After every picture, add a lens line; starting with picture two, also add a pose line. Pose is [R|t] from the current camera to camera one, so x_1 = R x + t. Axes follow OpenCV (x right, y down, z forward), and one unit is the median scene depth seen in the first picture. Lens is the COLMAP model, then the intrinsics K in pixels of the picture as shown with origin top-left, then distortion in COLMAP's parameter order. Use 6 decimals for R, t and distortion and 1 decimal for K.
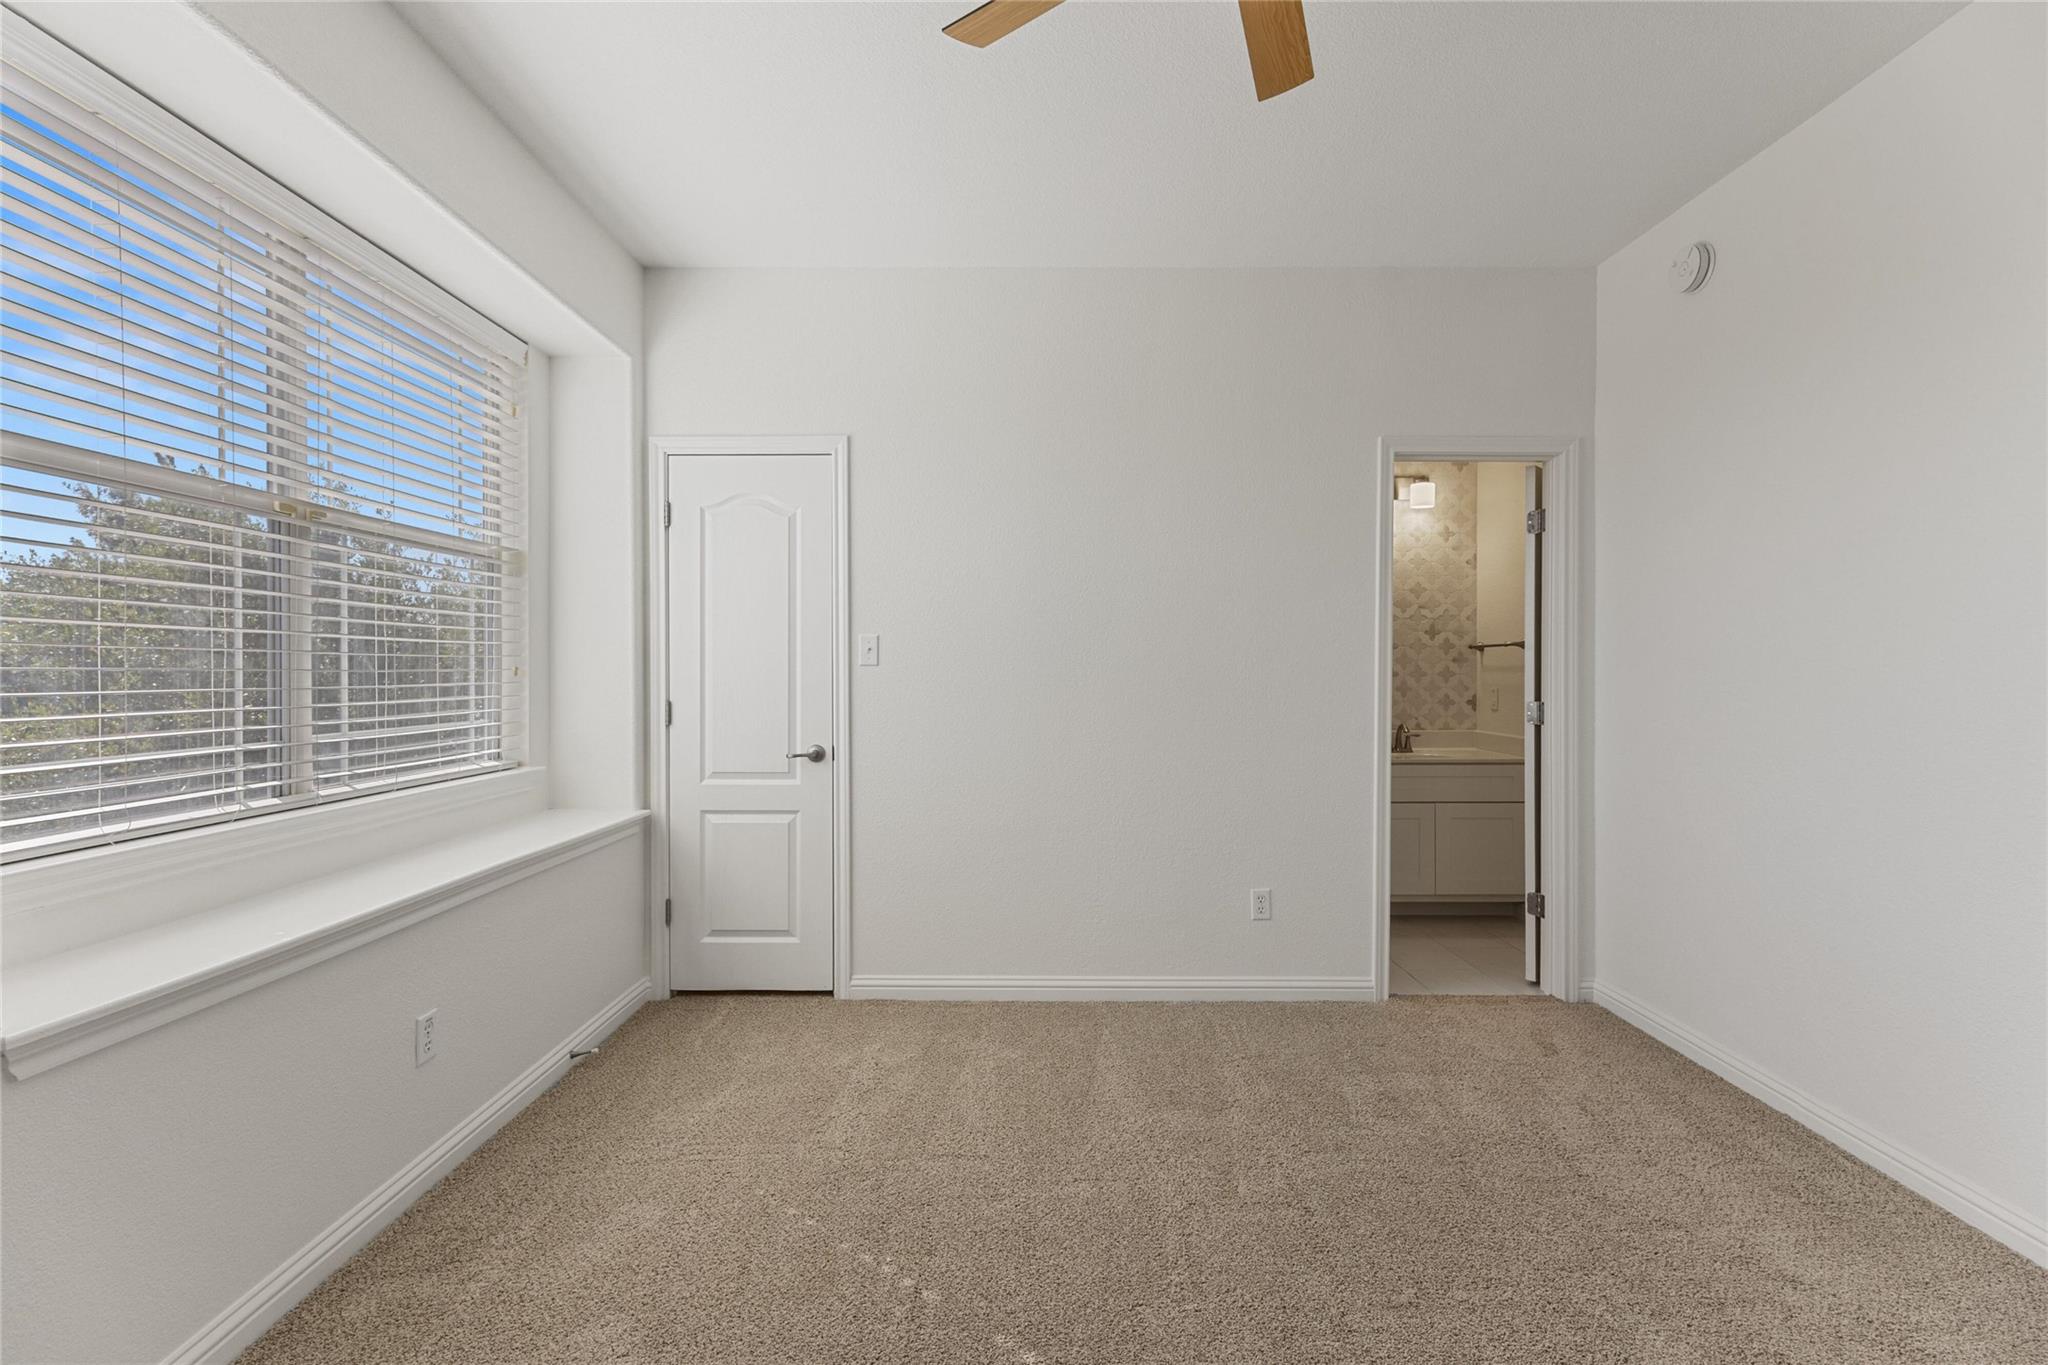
lens RADIAL K [[934.7, 0, 1028.6], [0, 934.7, 679.3], [0, 0, 1]] dist [0.003394, -0.001527]
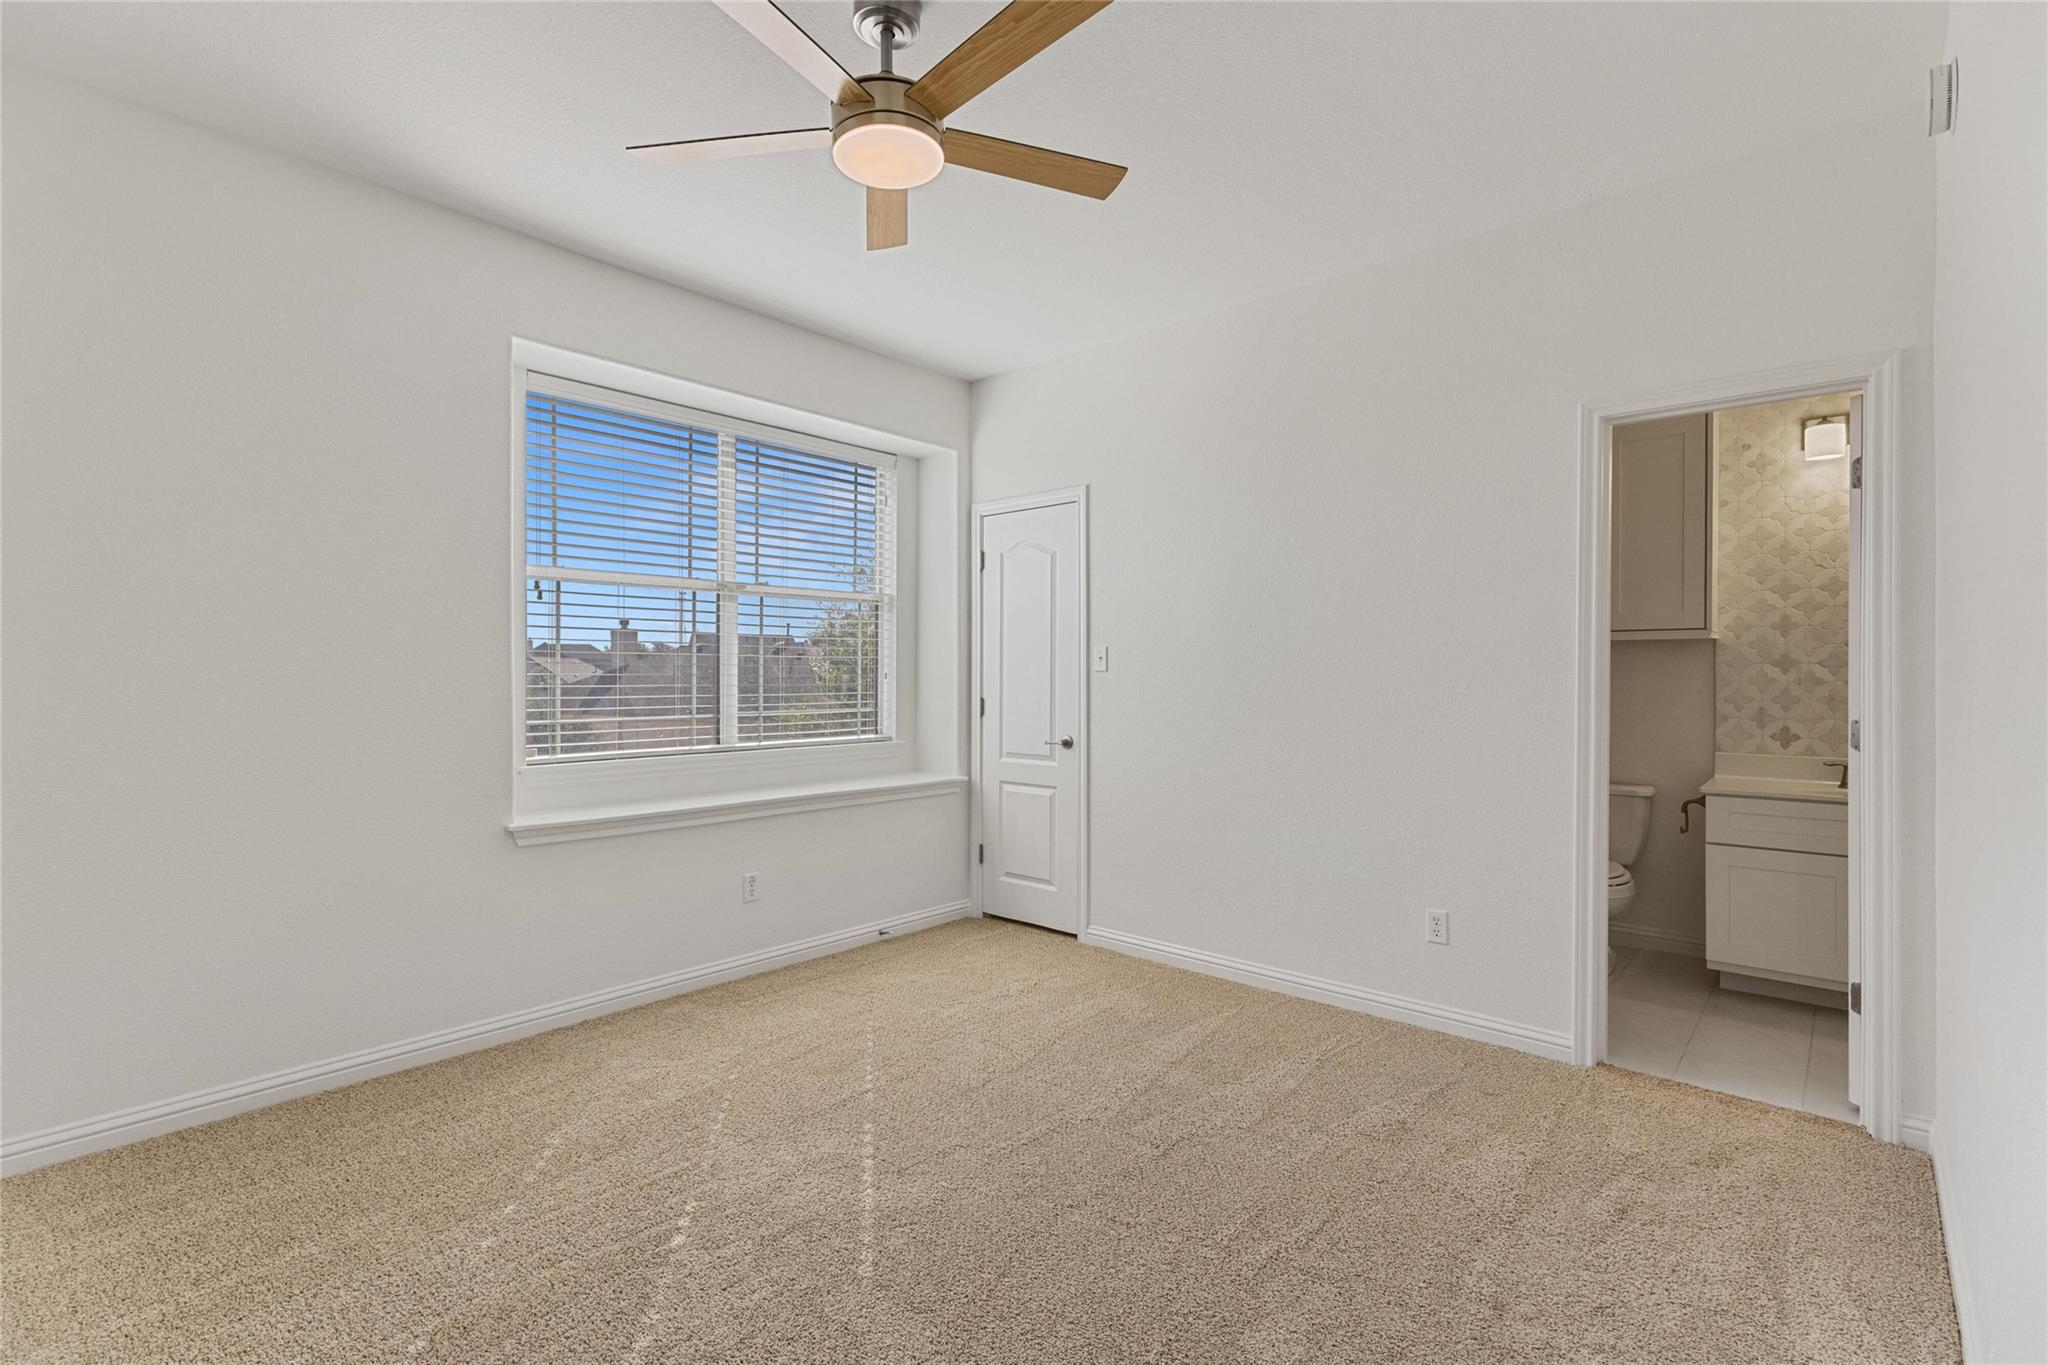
lens RADIAL K [[934.7, 0, 1012.4], [0, 934.7, 677.1], [0, 0, 1]] dist [0.003394, -0.001527]
pose [[0.745483, 0.002722, -0.666519, 0.547894], [-0.007150, 0.999967, -0.003913, -0.001812], [0.666486, 0.007683, 0.745478, 0.019332]]
